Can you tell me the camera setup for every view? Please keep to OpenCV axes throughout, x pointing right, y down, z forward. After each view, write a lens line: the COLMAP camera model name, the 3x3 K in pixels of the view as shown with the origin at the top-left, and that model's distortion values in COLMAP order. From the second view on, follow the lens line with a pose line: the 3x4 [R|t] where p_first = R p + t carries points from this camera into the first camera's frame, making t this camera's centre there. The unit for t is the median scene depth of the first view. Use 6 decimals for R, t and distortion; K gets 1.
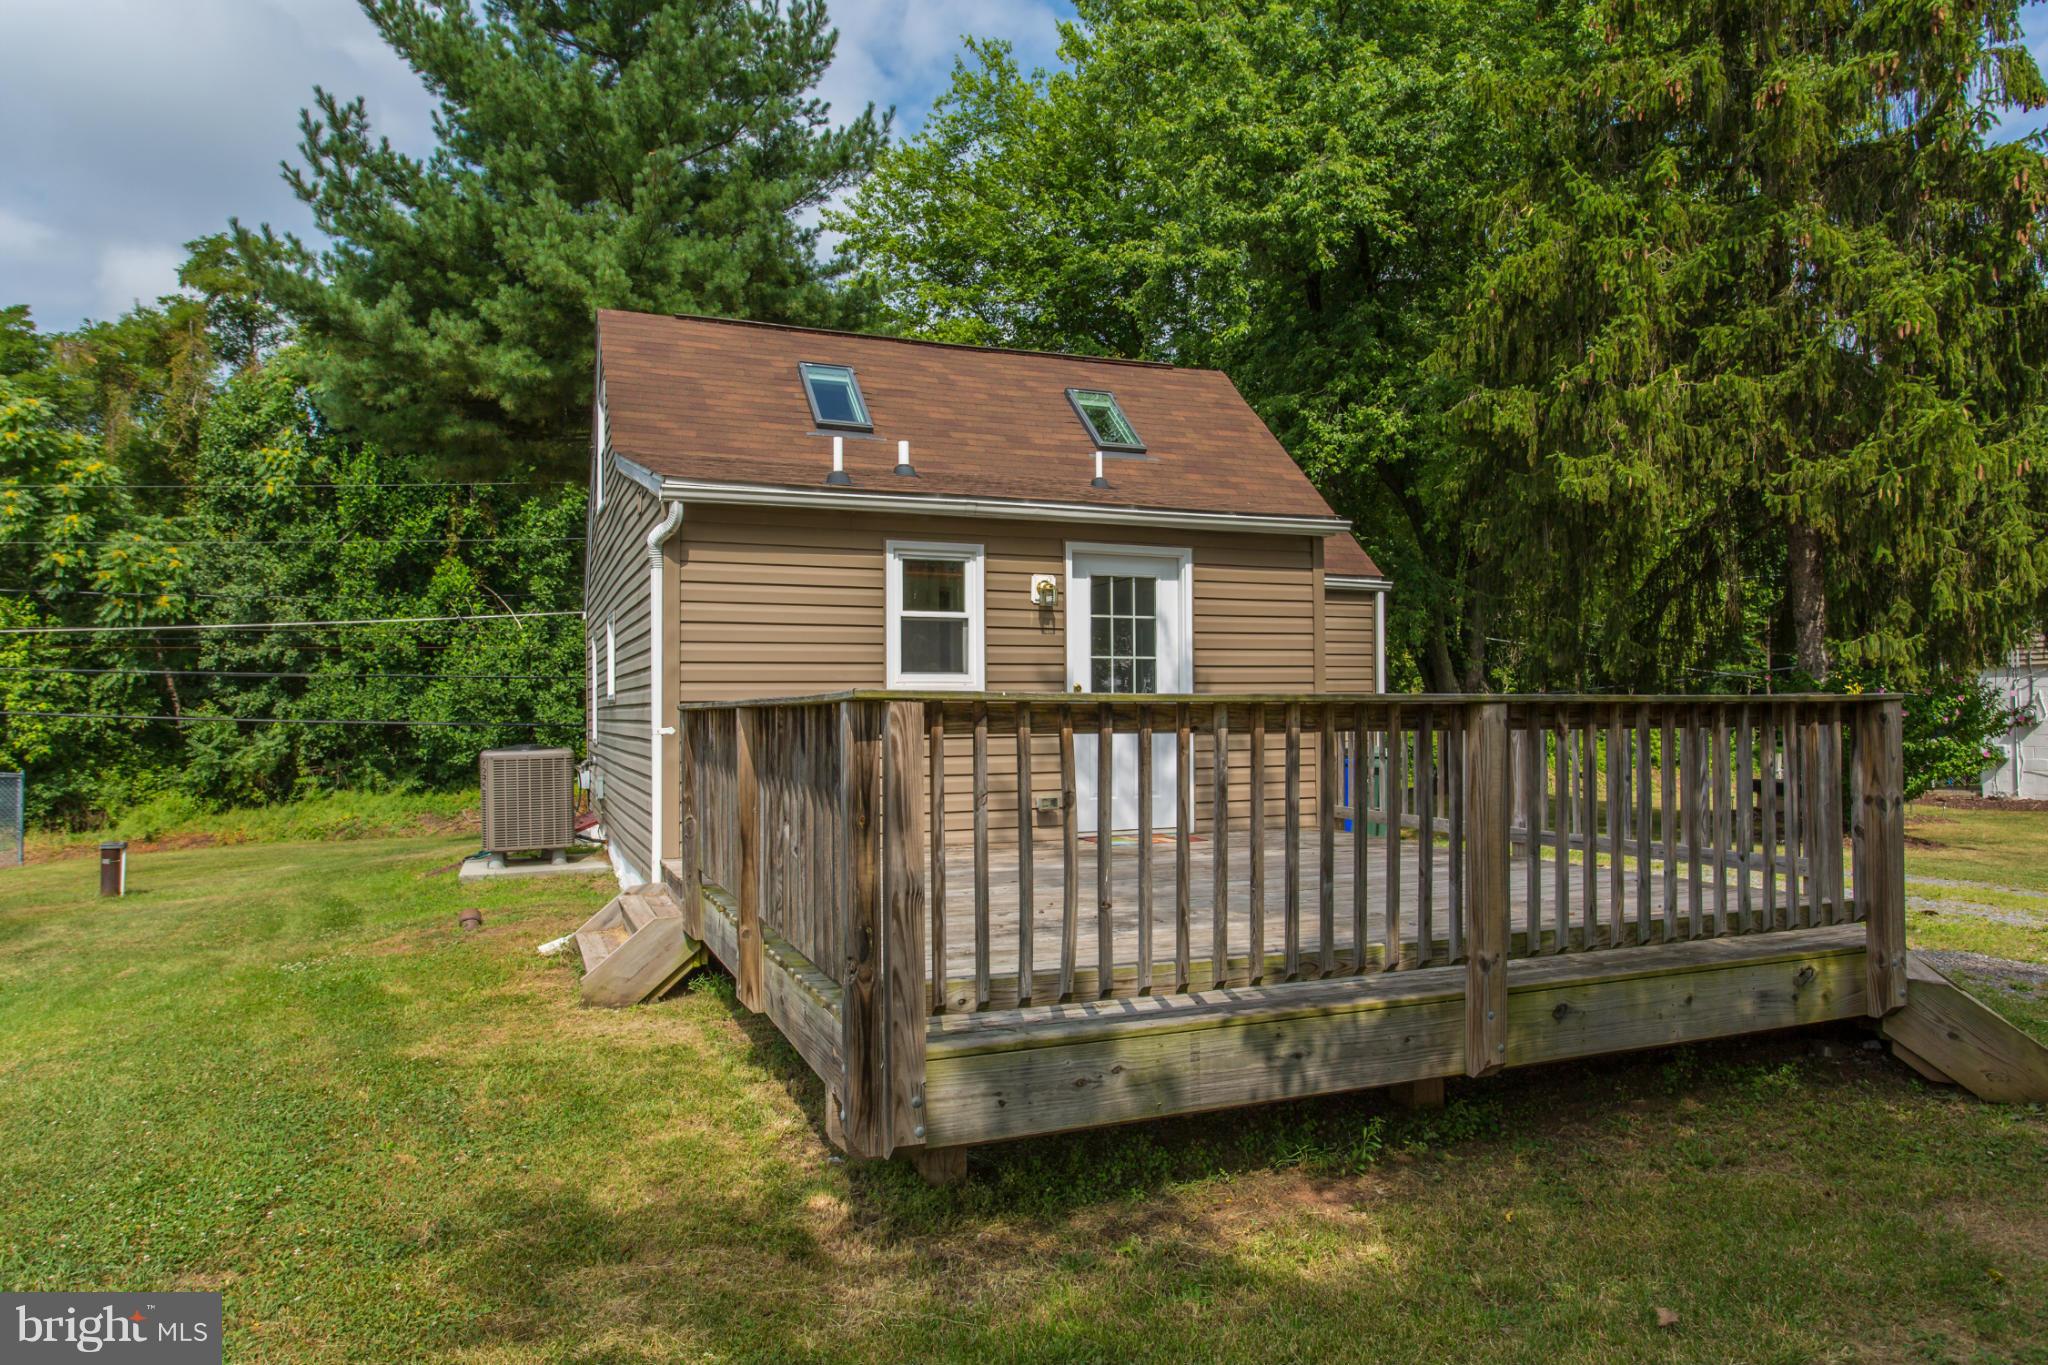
lens RADIAL K [[1336.8, 0, 1319.3], [0, 1336.8, 658.8], [0, 0, 1]] dist [0.003878, 0.001771]
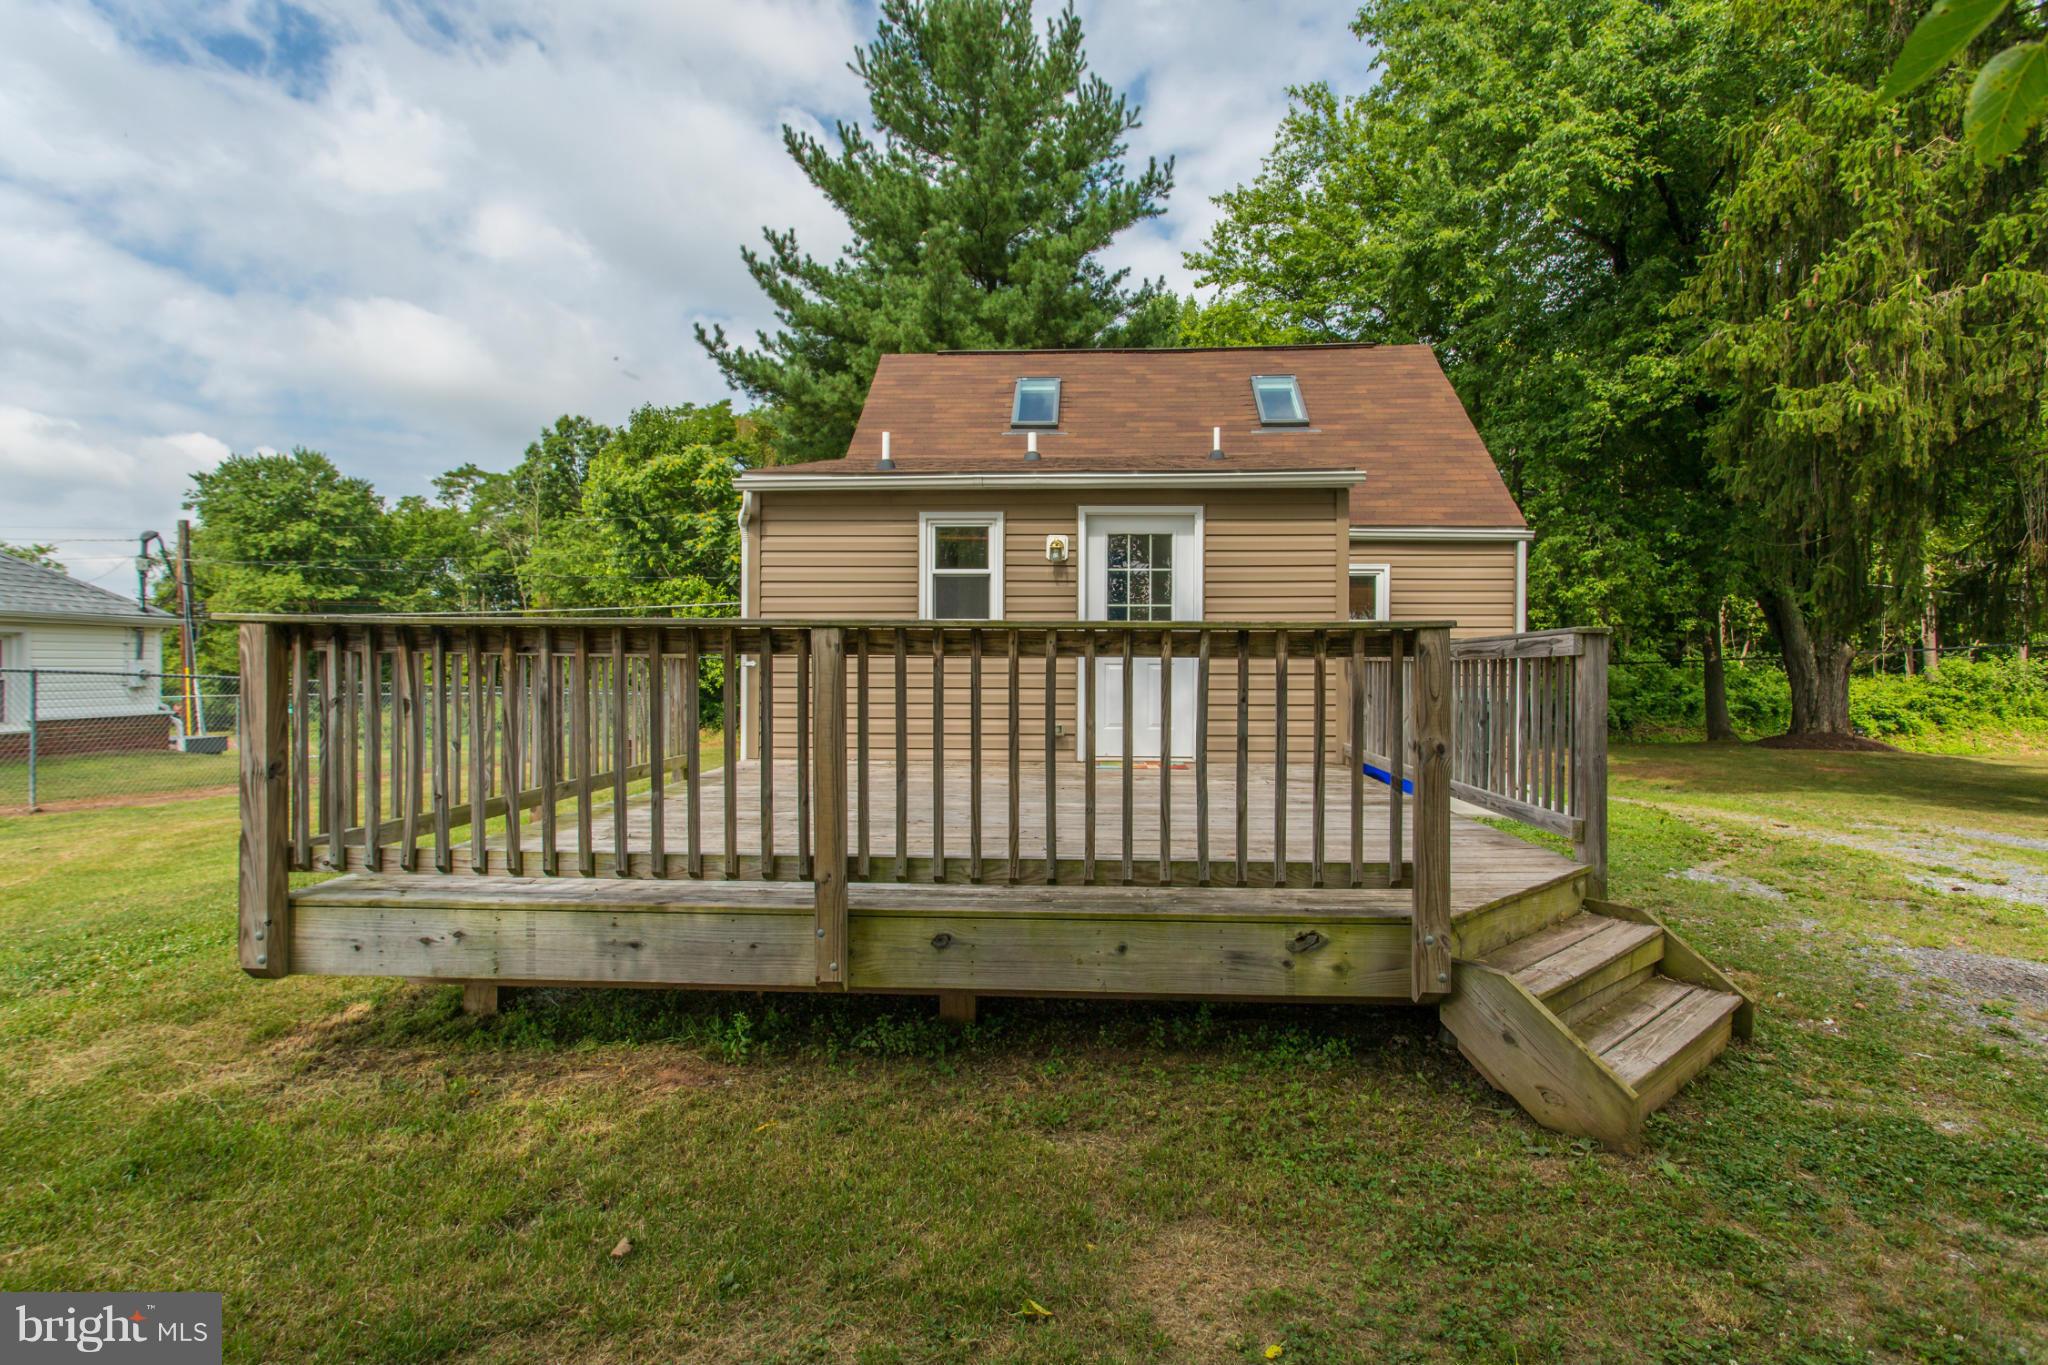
lens RADIAL K [[1127.3, 0, 1053.7], [0, 1127.3, 662.0], [0, 0, 1]] dist [0.004222, 0.002930]
pose [[0.877346, 0.008891, -0.479776, 0.168098], [0.010325, 0.999247, 0.037399, 0.007128], [0.479748, -0.037765, 0.876593, 0.081900]]
